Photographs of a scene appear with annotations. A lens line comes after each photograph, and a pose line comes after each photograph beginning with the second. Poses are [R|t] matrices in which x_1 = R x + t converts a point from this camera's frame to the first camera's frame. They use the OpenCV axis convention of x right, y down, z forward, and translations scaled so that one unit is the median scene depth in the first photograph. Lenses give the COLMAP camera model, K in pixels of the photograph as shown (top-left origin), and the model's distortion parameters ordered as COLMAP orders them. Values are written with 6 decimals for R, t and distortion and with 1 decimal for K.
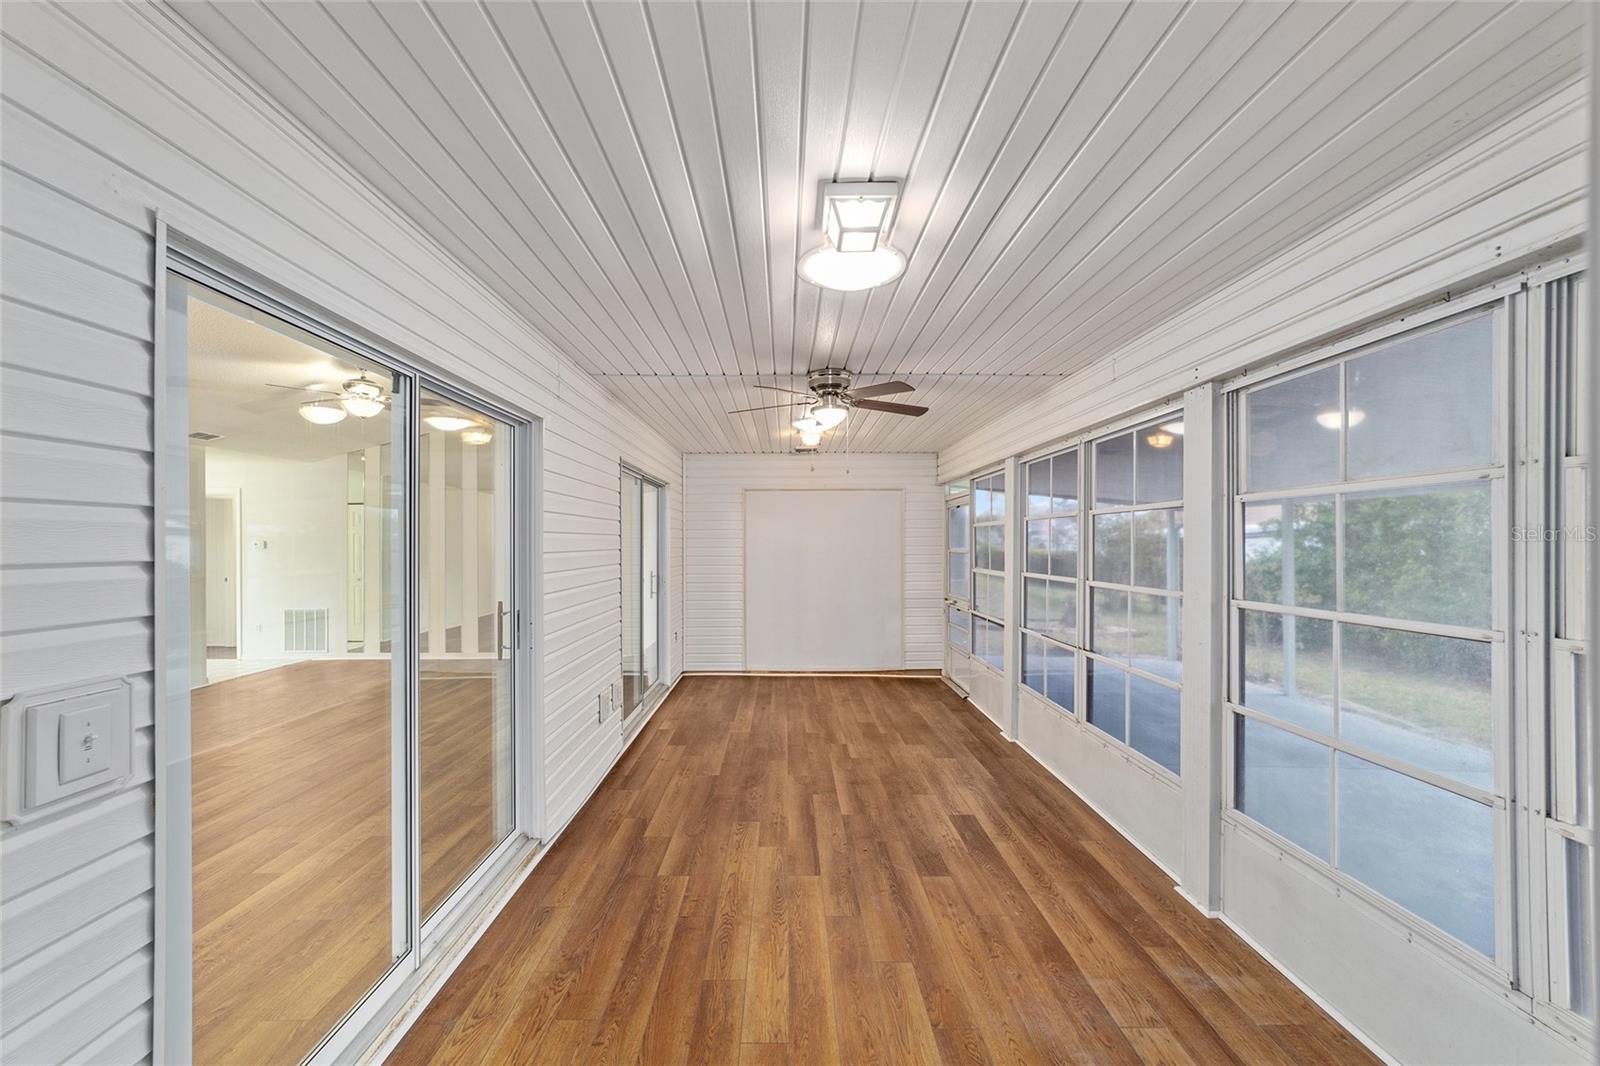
lens RADIAL K [[613.3, 0, 804.1], [0, 613.3, 537.1], [0, 0, 1]] dist [-0.000821, 0.000308]
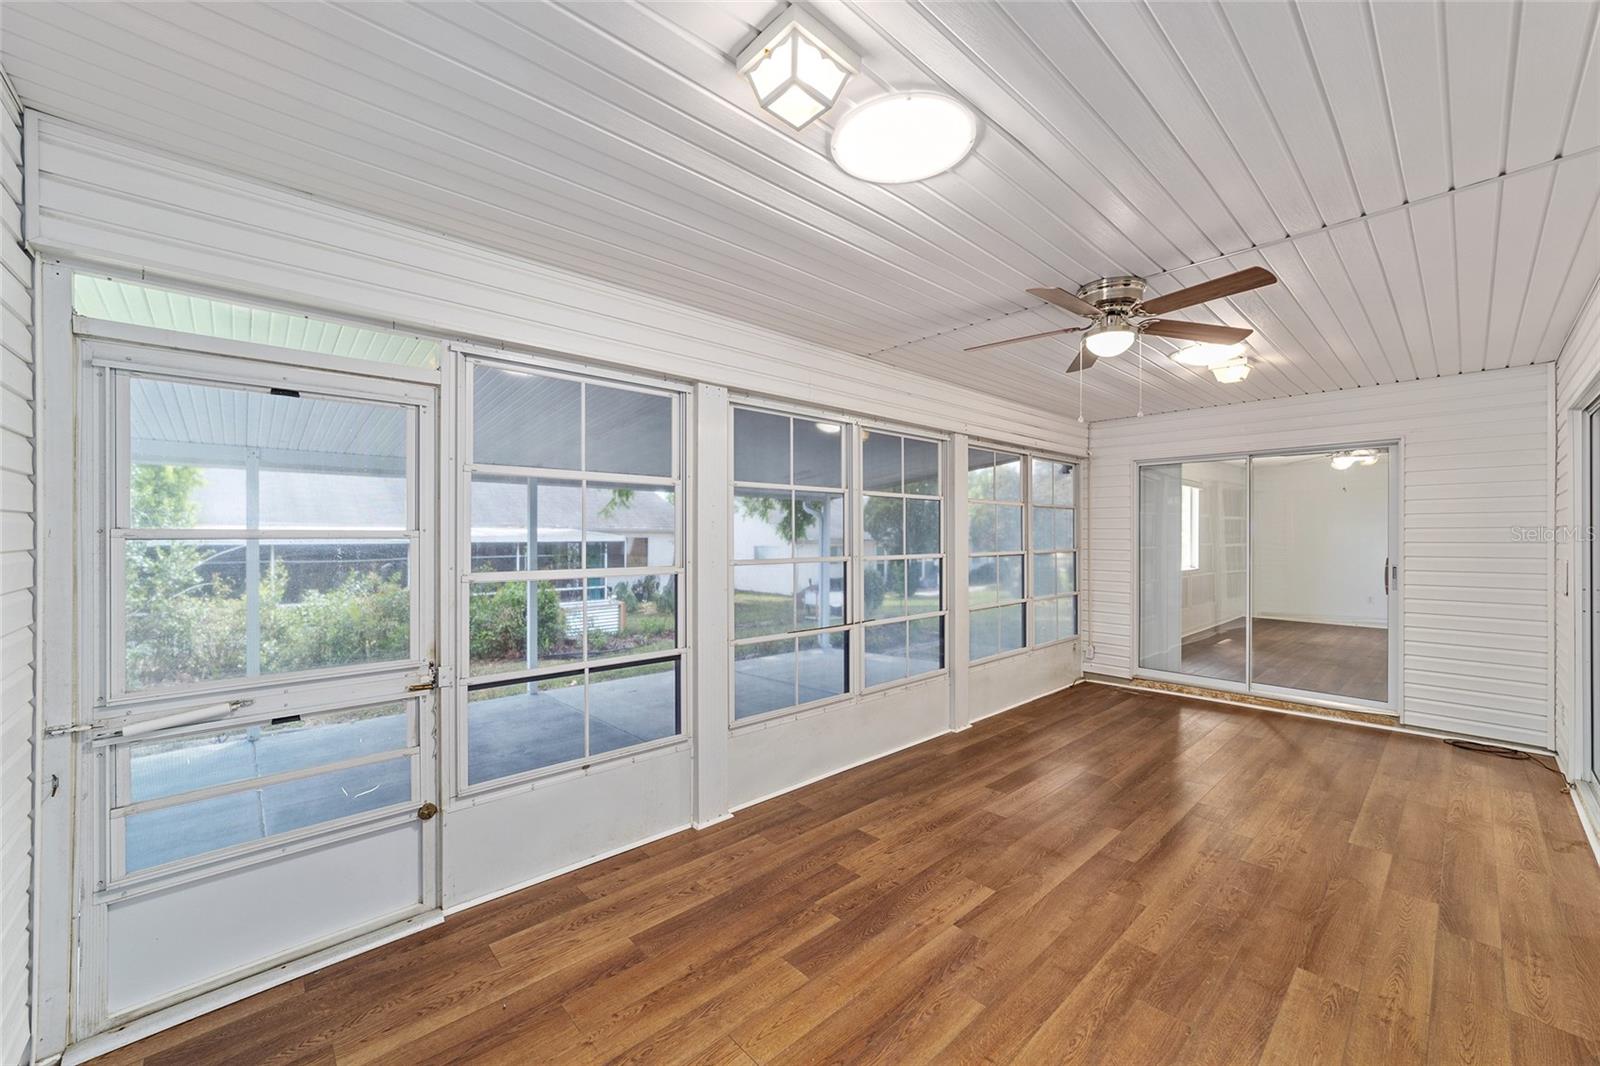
lens RADIAL K [[613.3, 0, 804.1], [0, 613.3, 537.1], [0, 0, 1]] dist [-0.000821, 0.000308]
pose [[-0.656160, 0.007468, 0.754585, -0.269868], [-0.002972, 0.999918, -0.012481, 0.050787], [-0.754616, -0.010432, -0.656084, 1.734533]]
